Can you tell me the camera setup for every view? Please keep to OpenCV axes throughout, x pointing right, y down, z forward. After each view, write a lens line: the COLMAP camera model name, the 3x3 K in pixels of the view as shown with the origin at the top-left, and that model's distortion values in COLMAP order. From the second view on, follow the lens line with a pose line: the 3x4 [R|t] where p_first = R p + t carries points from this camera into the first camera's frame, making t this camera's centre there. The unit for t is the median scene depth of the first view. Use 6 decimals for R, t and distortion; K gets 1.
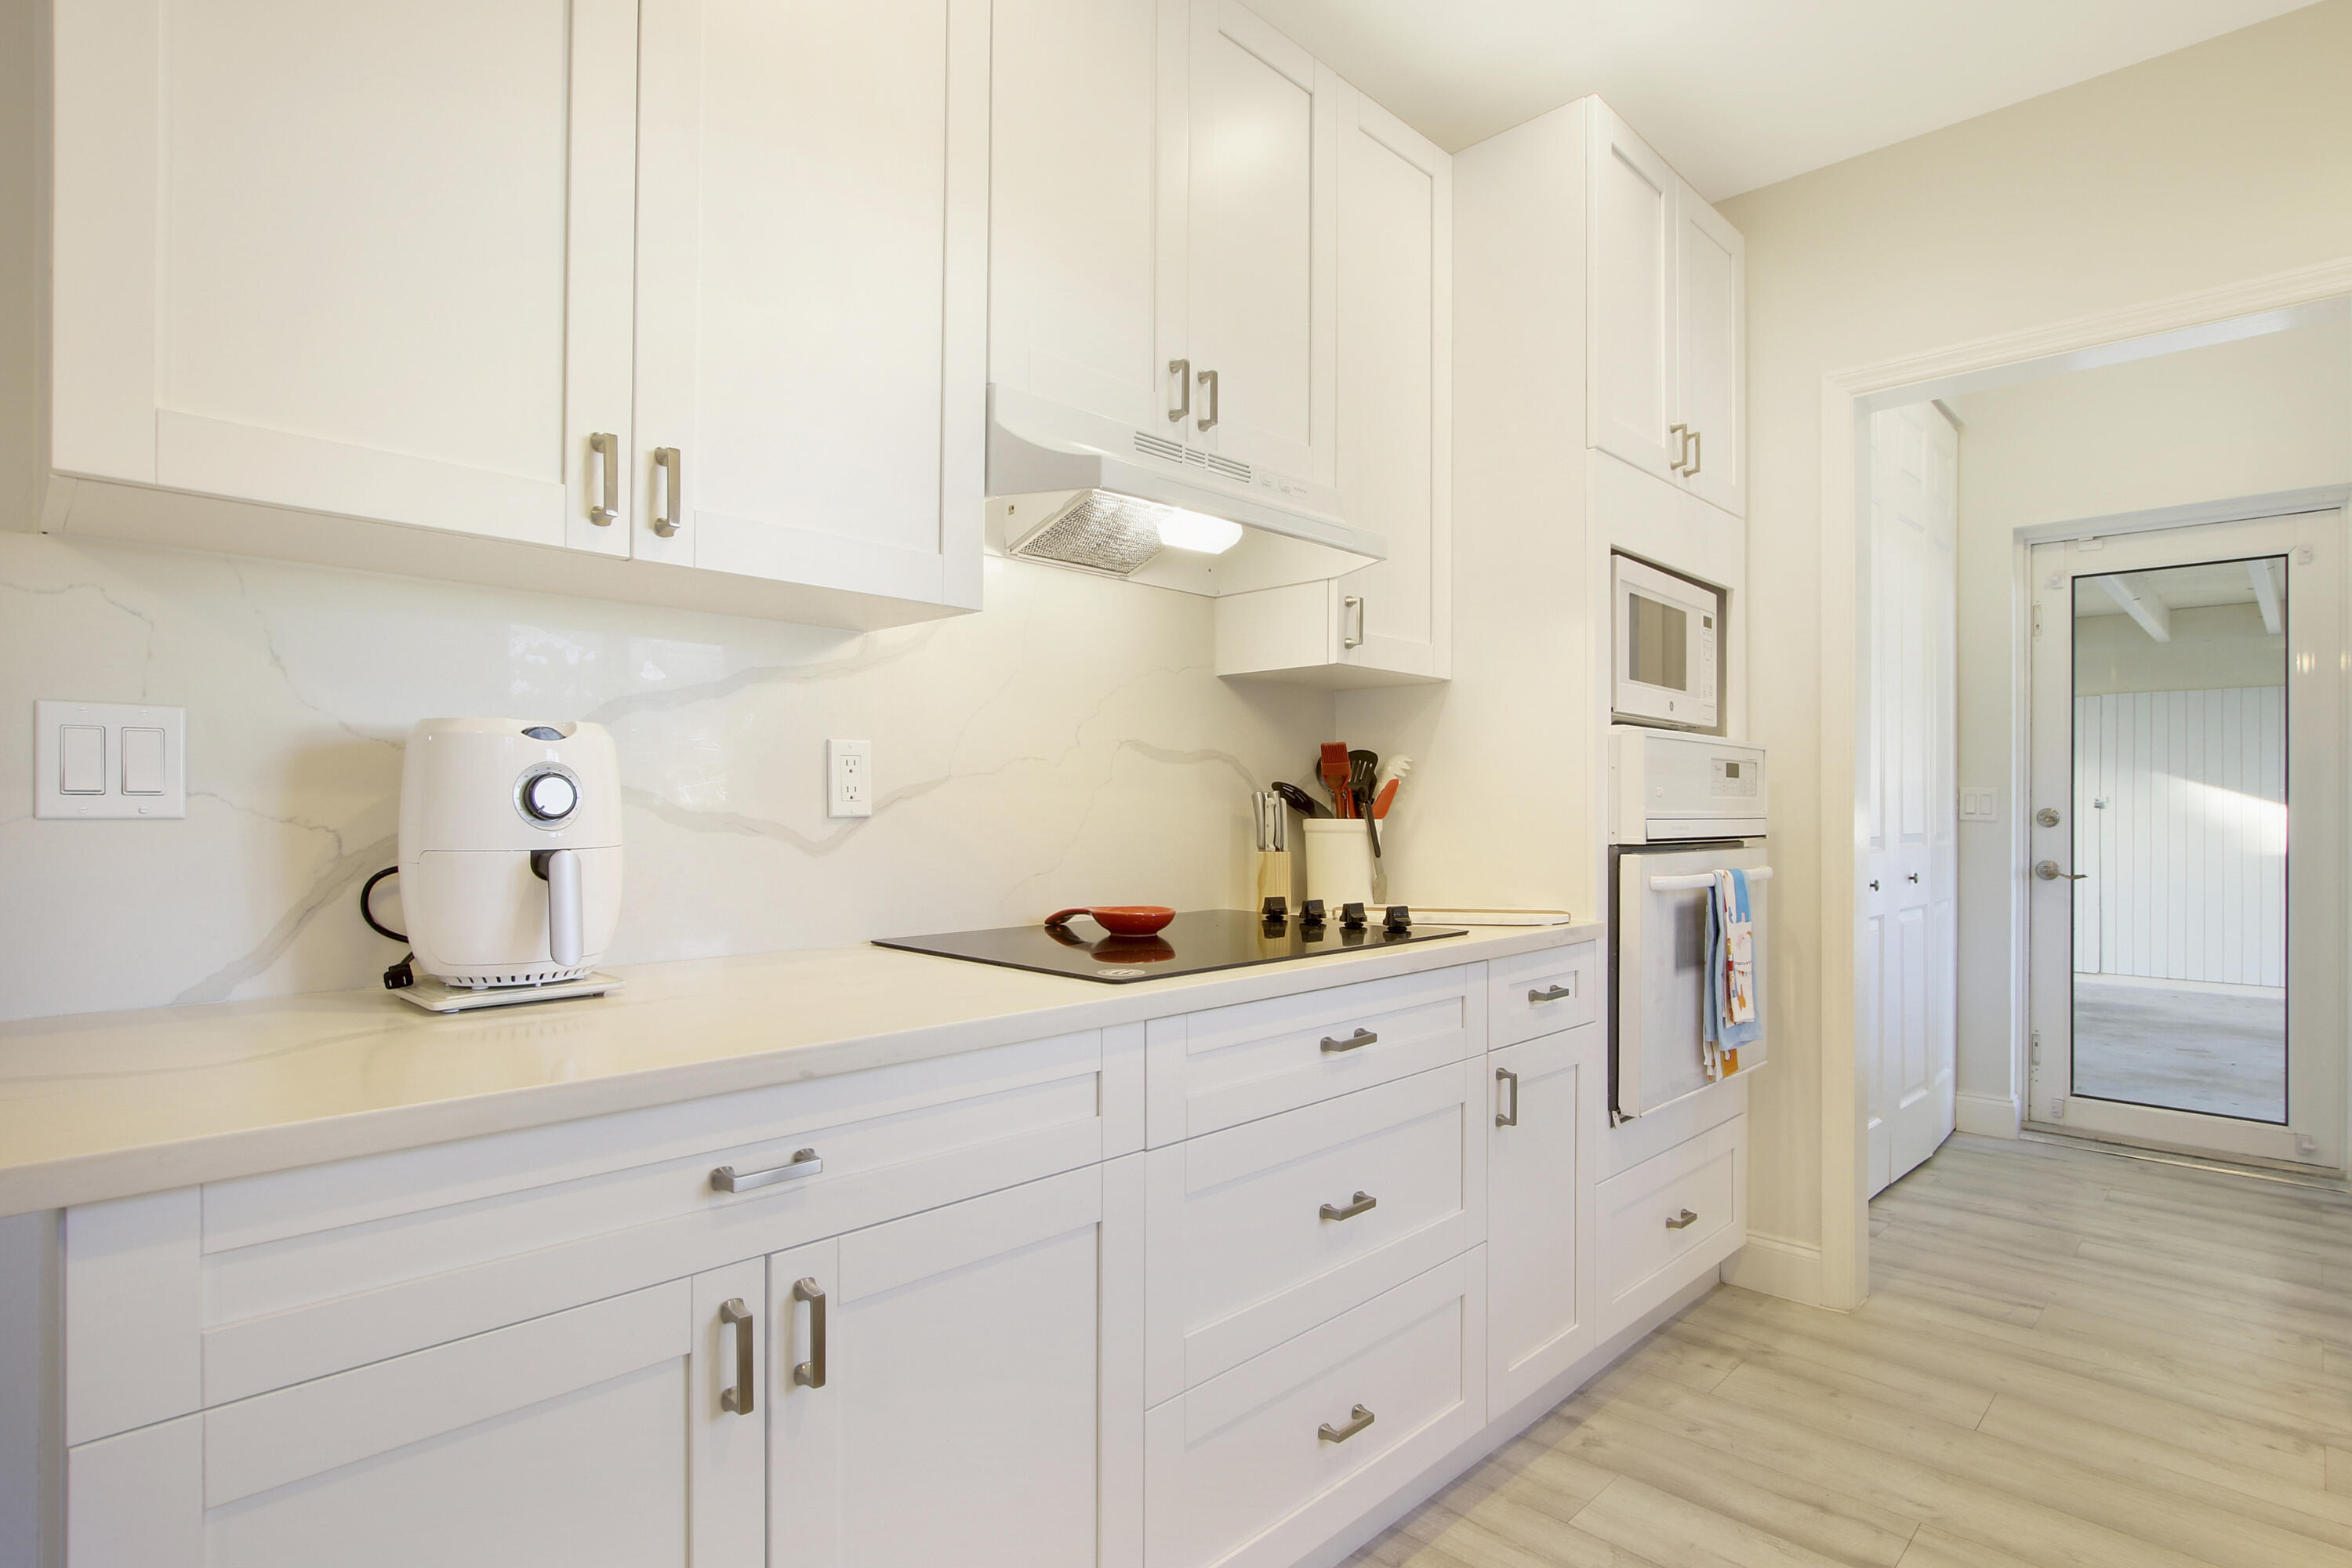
lens RADIAL K [[1227.1, 0, 1194.5], [0, 1227.1, 795.6], [0, 0, 1]] dist [0.022905, -0.000051]
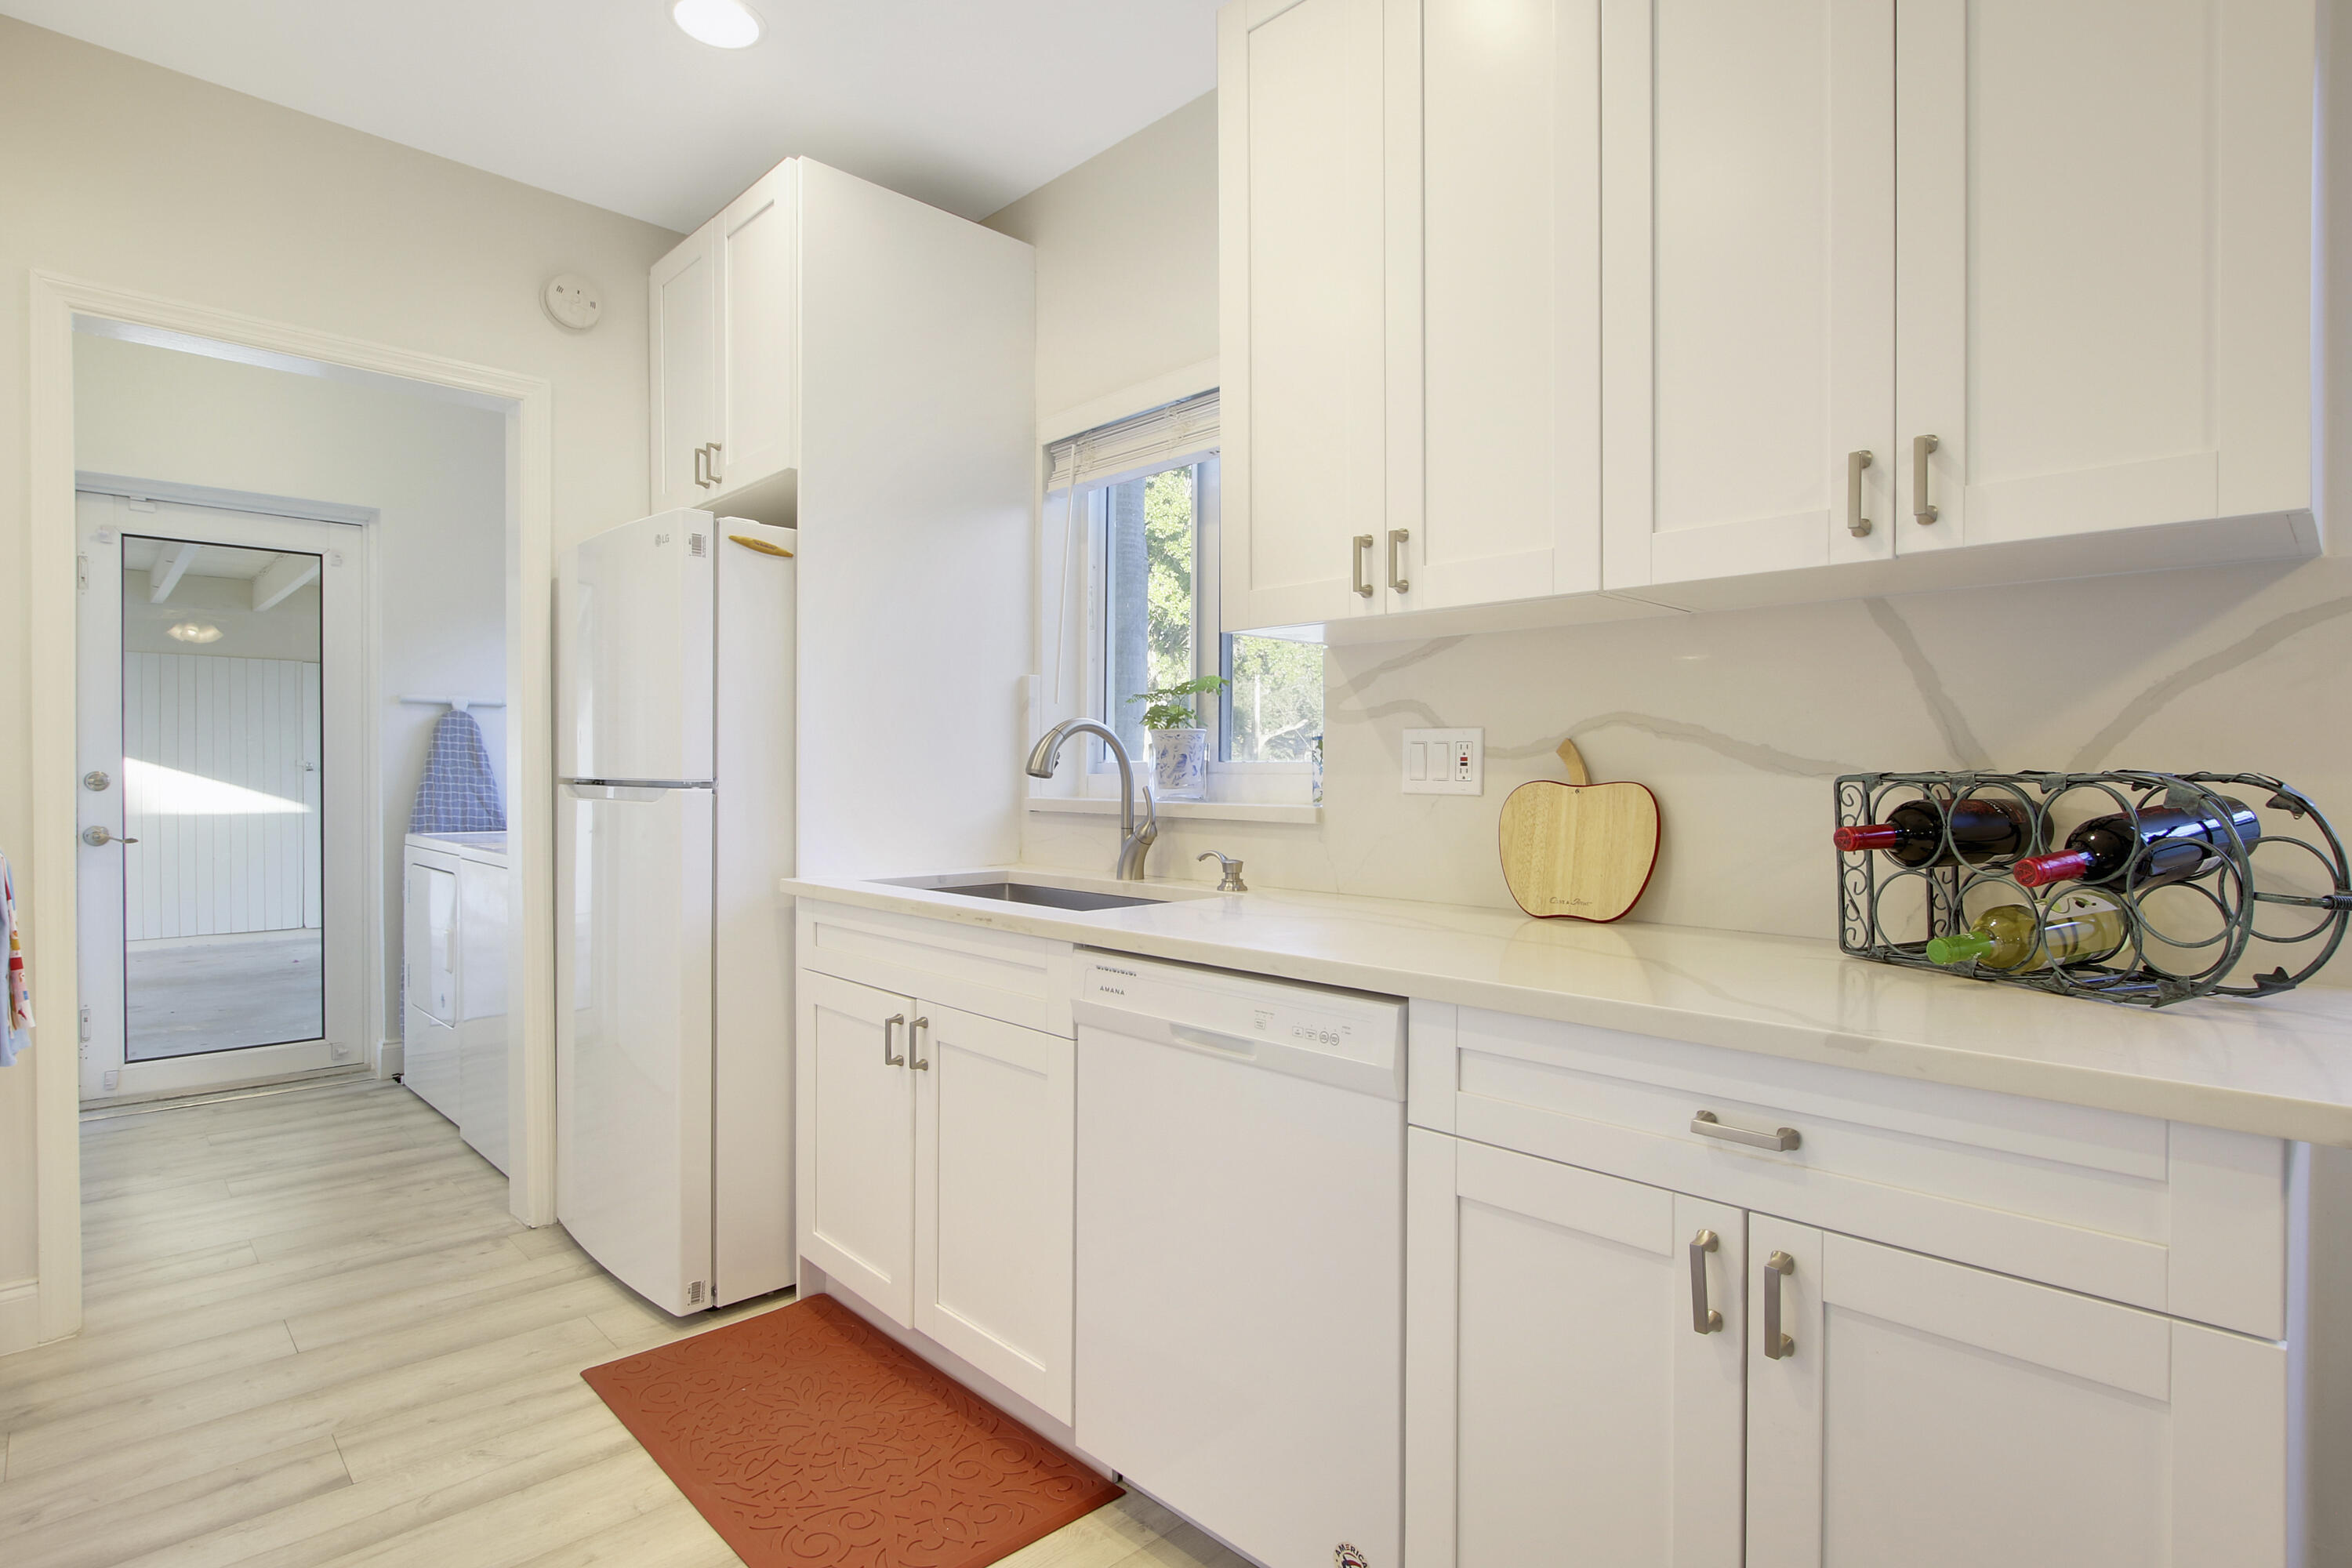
lens RADIAL K [[1227.1, 0, 1194.5], [0, 1227.1, 795.6], [0, 0, 1]] dist [0.022905, -0.000051]
pose [[0.061200, -0.022307, 0.997876, -0.344100], [-0.009172, 0.999695, 0.022910, -0.001534], [-0.998083, -0.010555, 0.060977, 0.151113]]
